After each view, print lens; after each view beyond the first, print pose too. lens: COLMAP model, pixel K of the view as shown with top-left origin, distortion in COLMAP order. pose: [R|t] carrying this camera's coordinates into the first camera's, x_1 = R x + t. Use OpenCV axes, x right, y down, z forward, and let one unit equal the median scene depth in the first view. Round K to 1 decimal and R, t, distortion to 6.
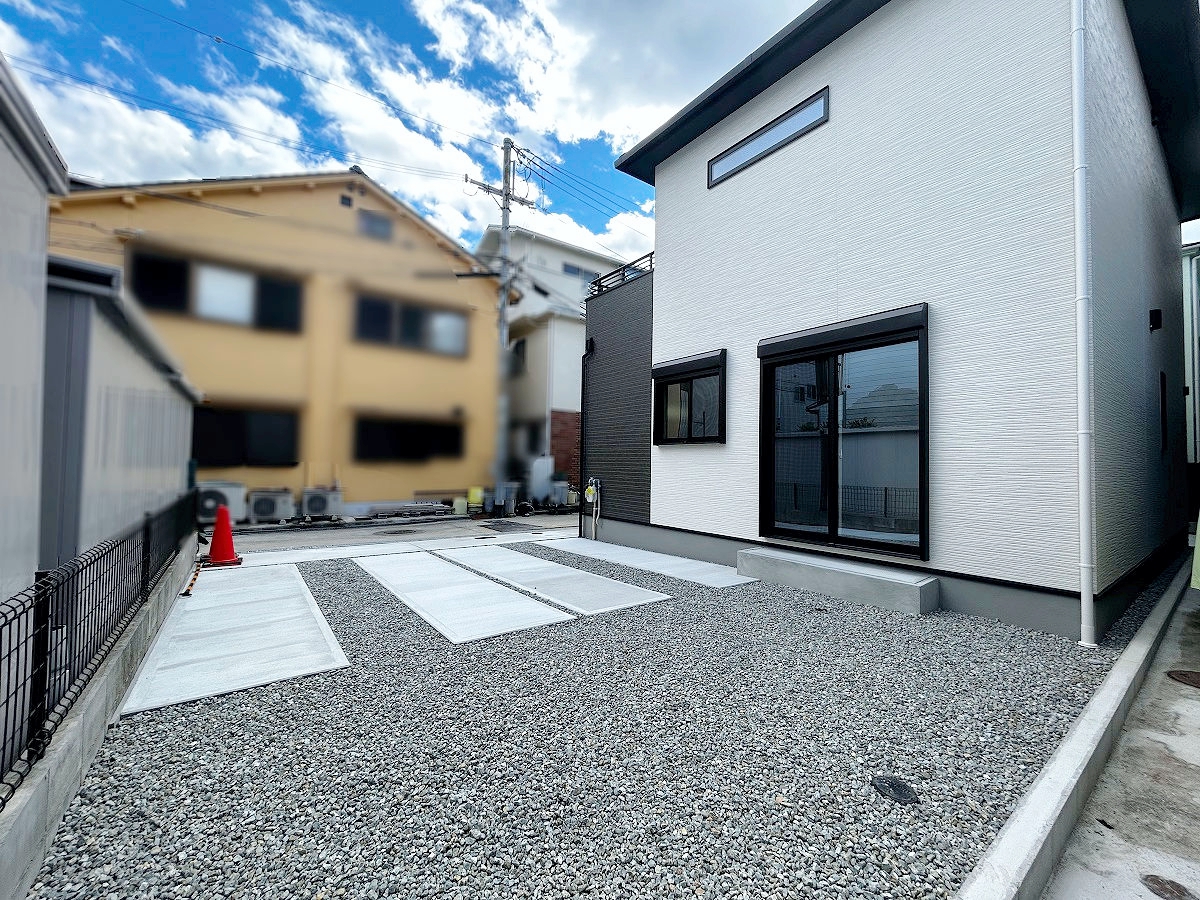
lens RADIAL K [[481.4, 0, 600.0], [0, 481.4, 450.0], [0, 0, 1]] dist [-0.000352, -0.000058]
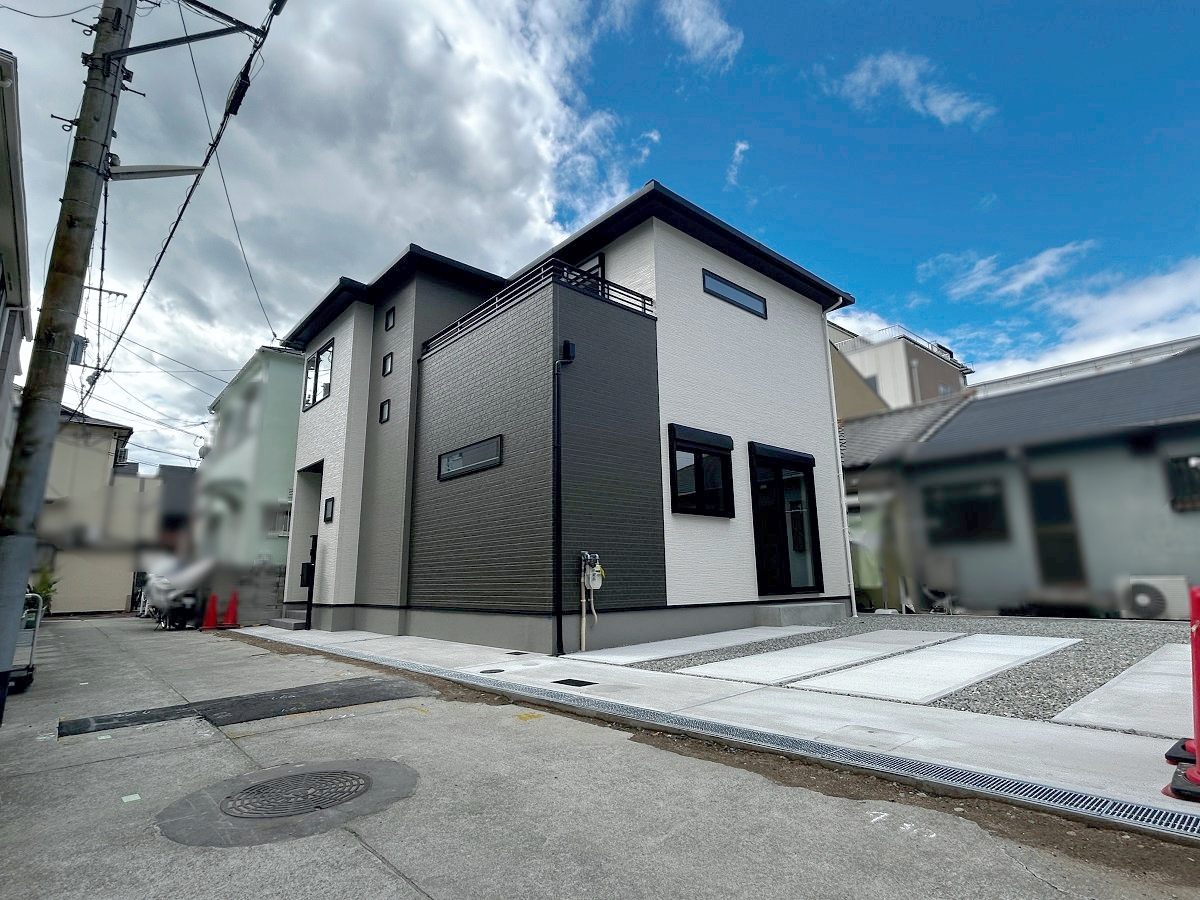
lens RADIAL K [[628.7, 0, 600.0], [0, 628.7, 450.0], [0, 0, 1]] dist [0.002713, 0.000357]
pose [[-0.092183, 0.192293, 0.976998, -1.019081], [-0.009995, 0.980948, -0.194014, 0.101851], [-0.995692, -0.027650, -0.088505, 1.238031]]
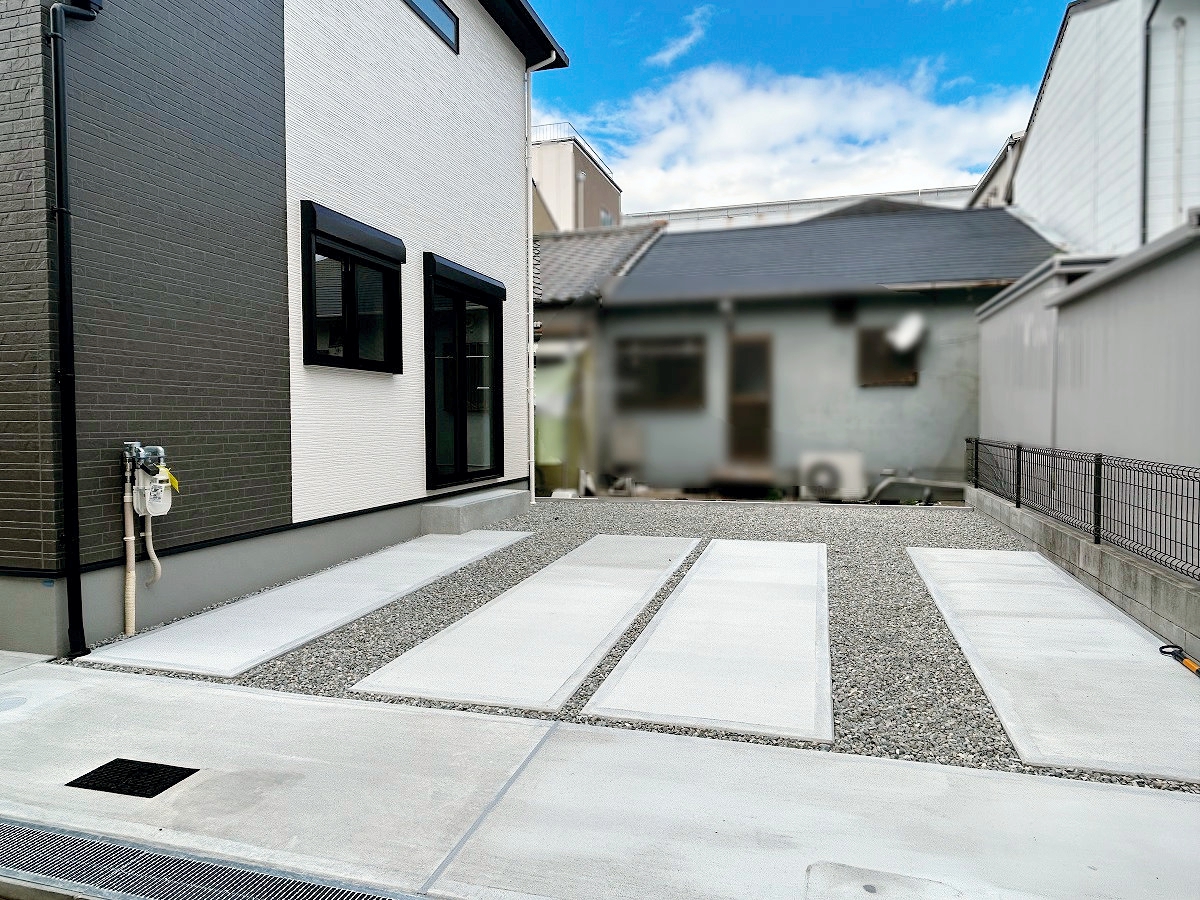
lens RADIAL K [[764.7, 0, 600.0], [0, 764.7, 450.0], [0, 0, 1]] dist [-0.005083, -0.004097]
pose [[-0.607603, -0.041381, 0.793162, -0.707950], [-0.021910, 0.999135, 0.035343, 0.044713], [-0.793939, 0.004097, -0.607984, 1.241015]]
